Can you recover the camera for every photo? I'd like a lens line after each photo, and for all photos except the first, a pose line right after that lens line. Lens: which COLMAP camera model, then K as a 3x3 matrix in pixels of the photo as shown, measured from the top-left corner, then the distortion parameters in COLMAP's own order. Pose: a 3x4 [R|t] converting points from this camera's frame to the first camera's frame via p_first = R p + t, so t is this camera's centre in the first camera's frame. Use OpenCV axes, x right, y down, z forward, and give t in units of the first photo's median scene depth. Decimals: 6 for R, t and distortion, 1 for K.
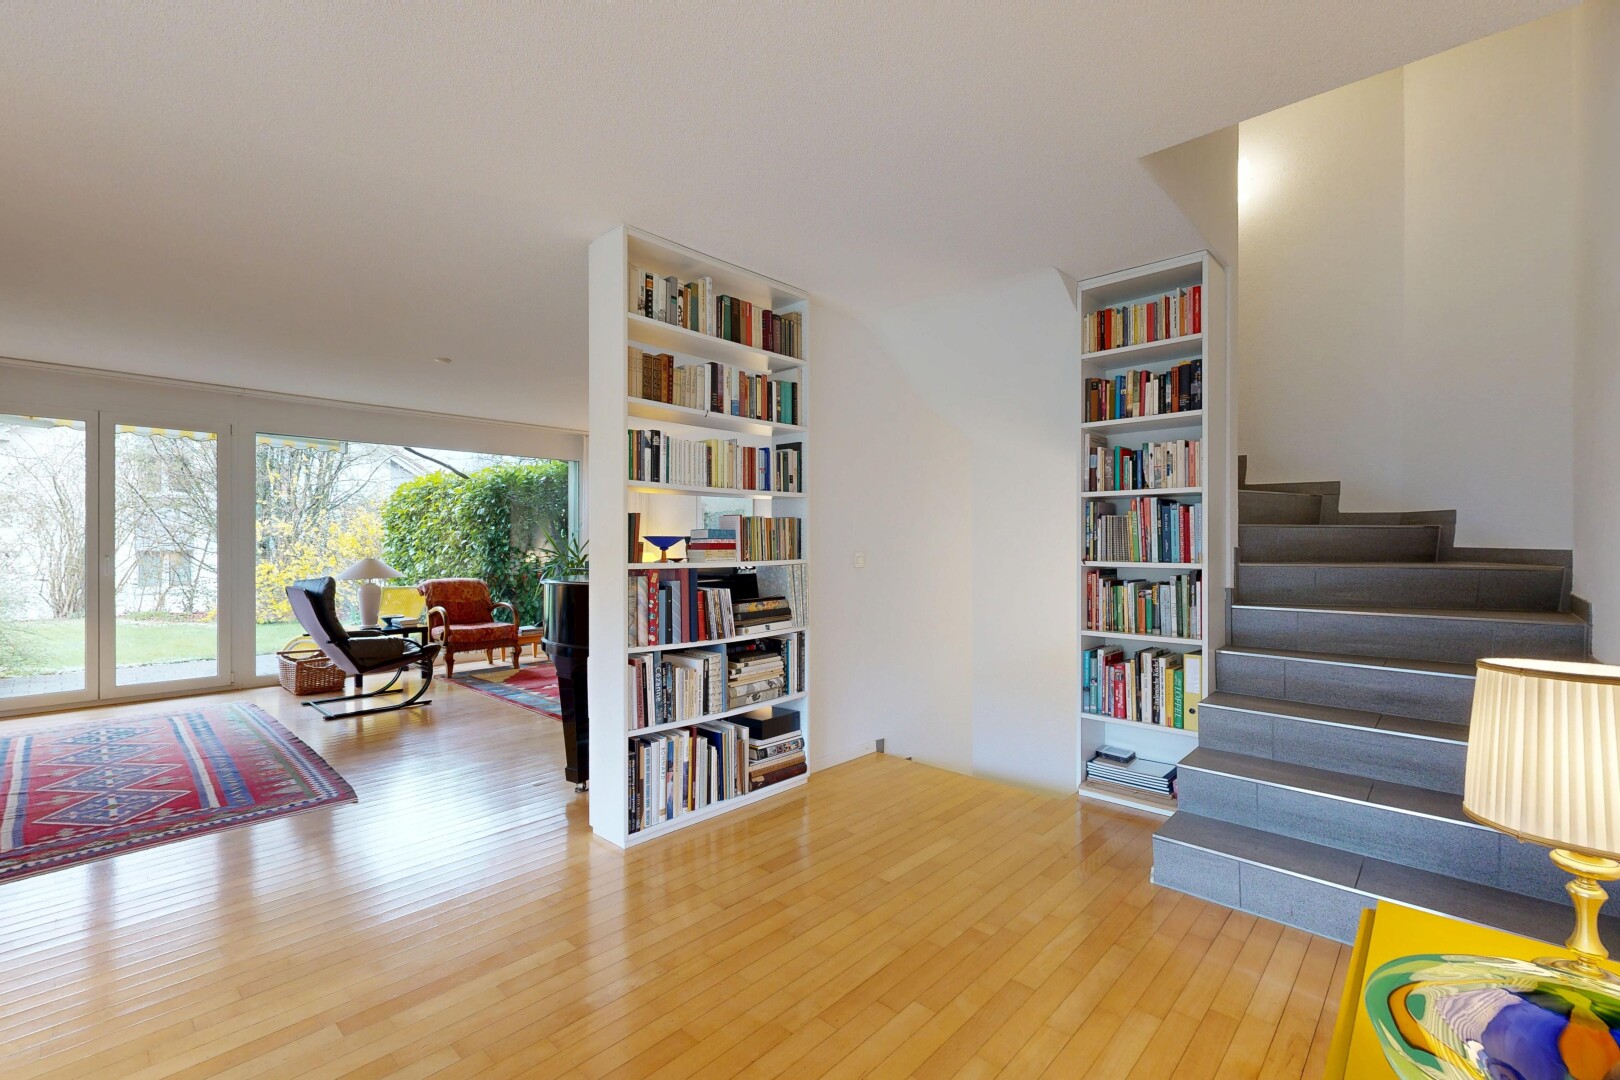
lens RADIAL K [[704.3, 0, 813.5], [0, 704.3, 546.5], [0, 0, 1]] dist [-0.003576, 0.000724]
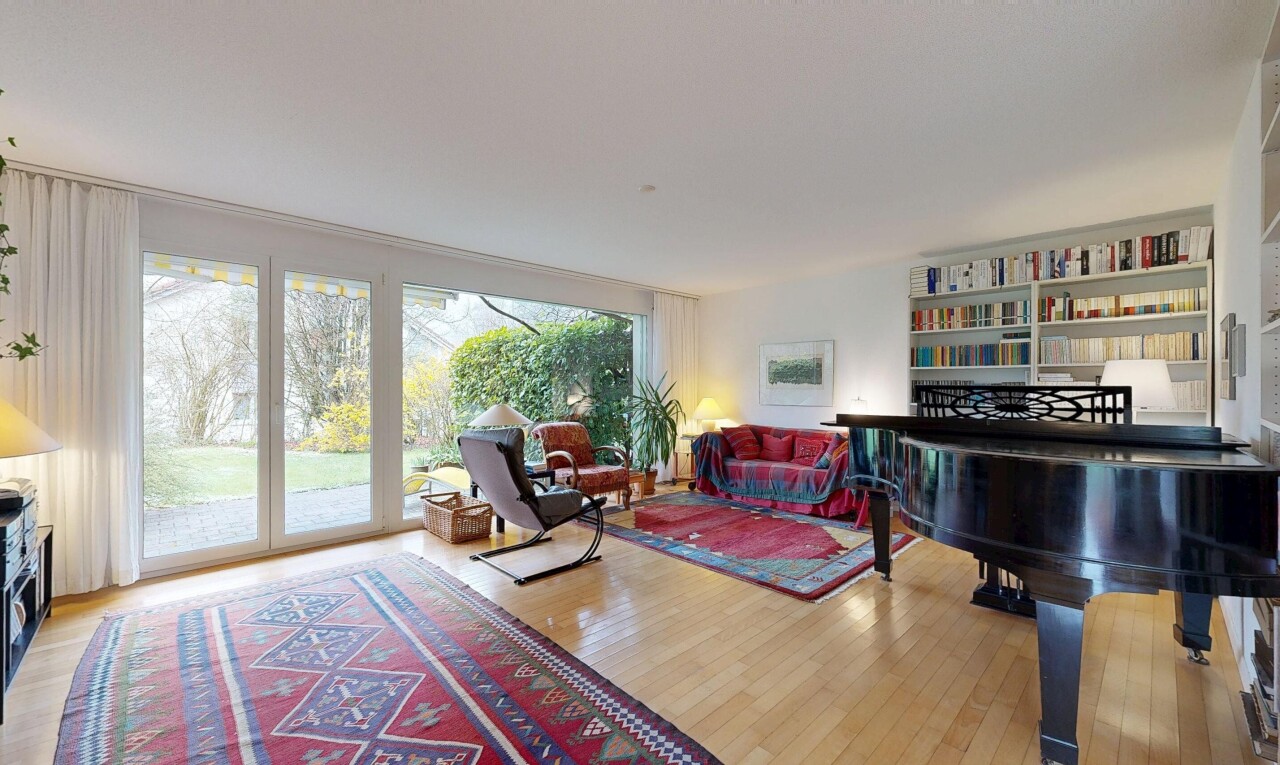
lens RADIAL K [[497.6, 0, 640.8], [0, 497.6, 385.4], [0, 0, 1]] dist [0.000350, -0.000443]
pose [[0.998231, 0.001815, -0.059429, -0.514727], [-0.002239, 0.999972, -0.007082, -0.009471], [0.059414, 0.007202, 0.998207, 0.373256]]
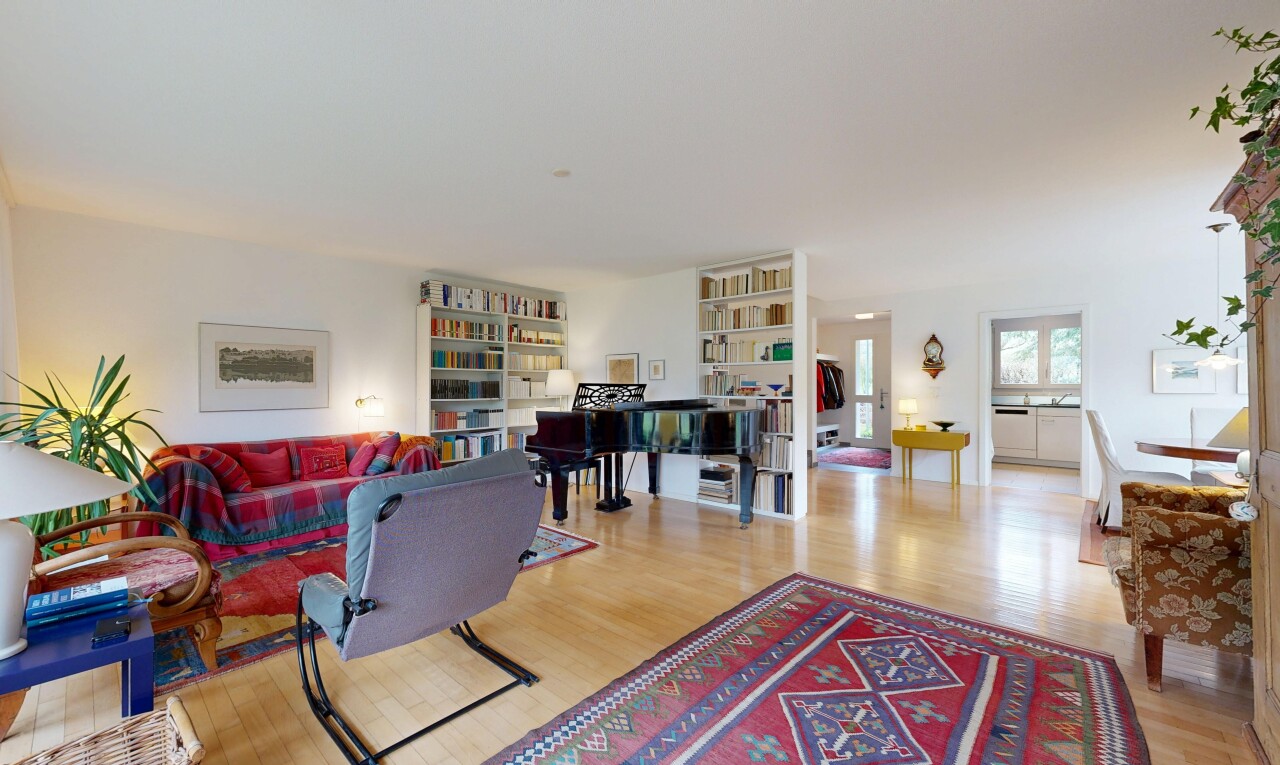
lens RADIAL K [[497.6, 0, 640.5], [0, 497.6, 383.2], [0, 0, 1]] dist [0.000350, -0.000443]
pose [[-0.016304, 0.004344, 0.999858, -1.170662], [0.007177, 0.999965, -0.004228, -0.010481], [-0.999841, 0.007107, -0.016335, 0.950359]]
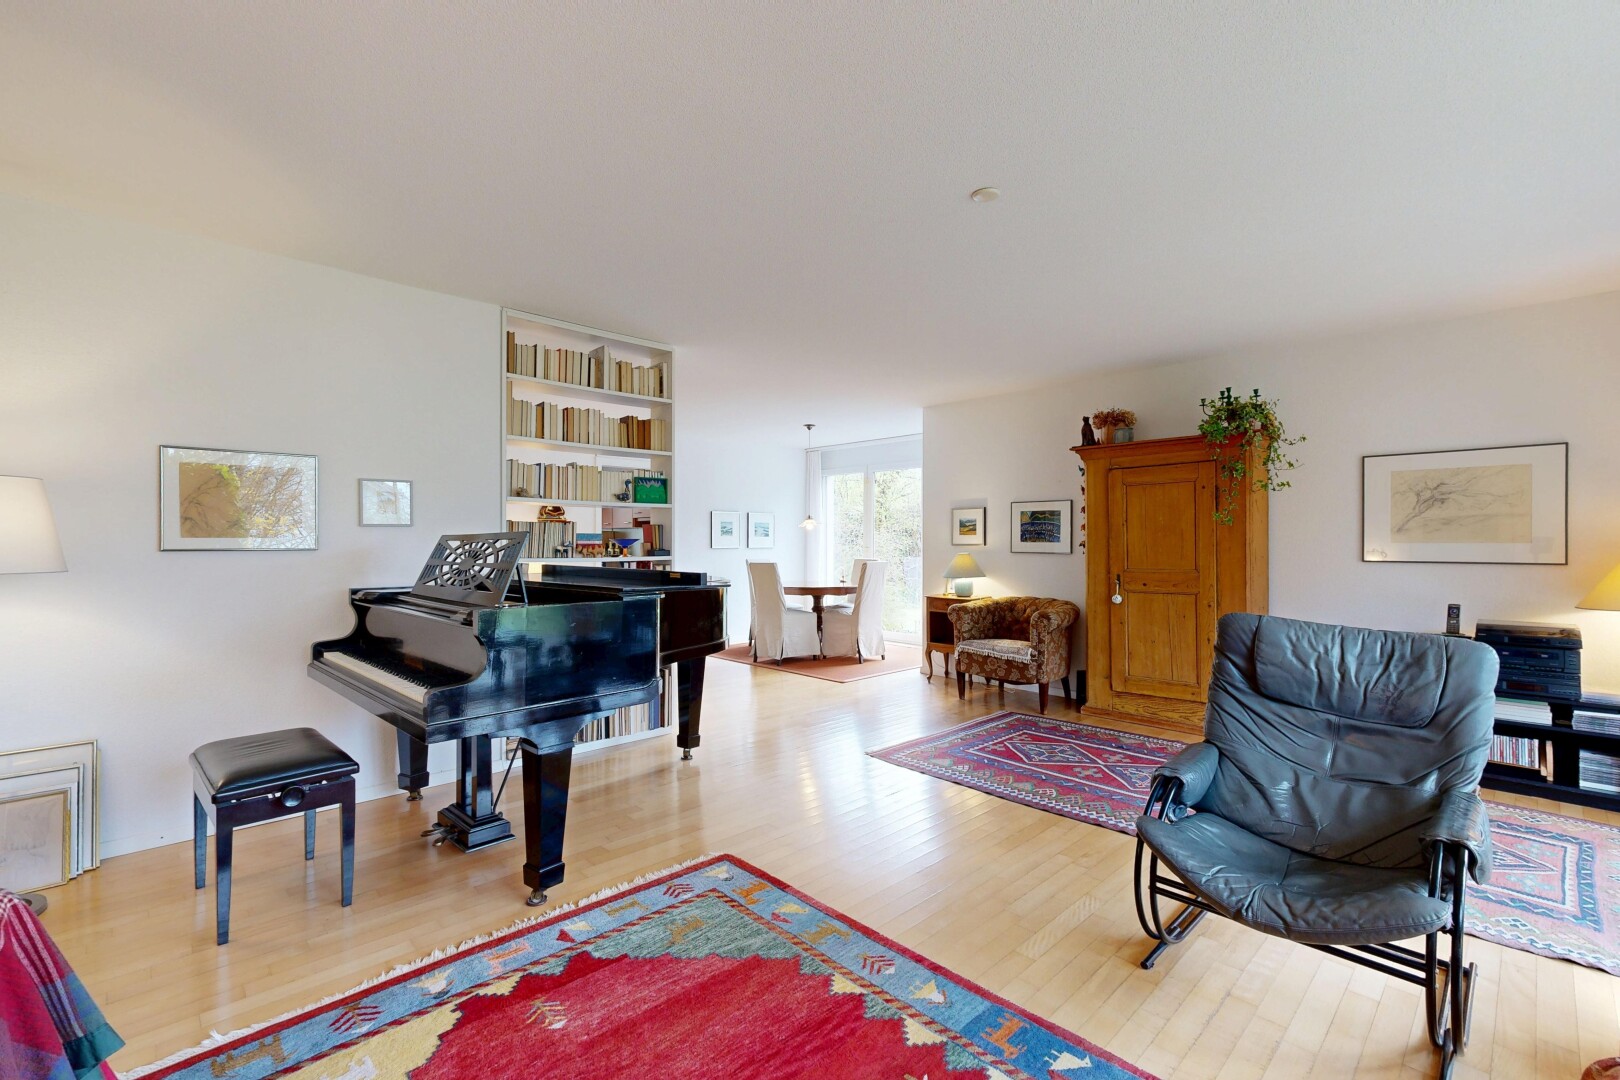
lens RADIAL K [[704.3, 0, 805.9], [0, 704.3, 536.0], [0, 0, 1]] dist [-0.003576, 0.000724]
pose [[-0.998079, 0.000389, 0.061947, -0.441791], [0.000169, 0.999994, -0.003551, -0.010351], [-0.061948, -0.003533, -0.998073, 1.595992]]
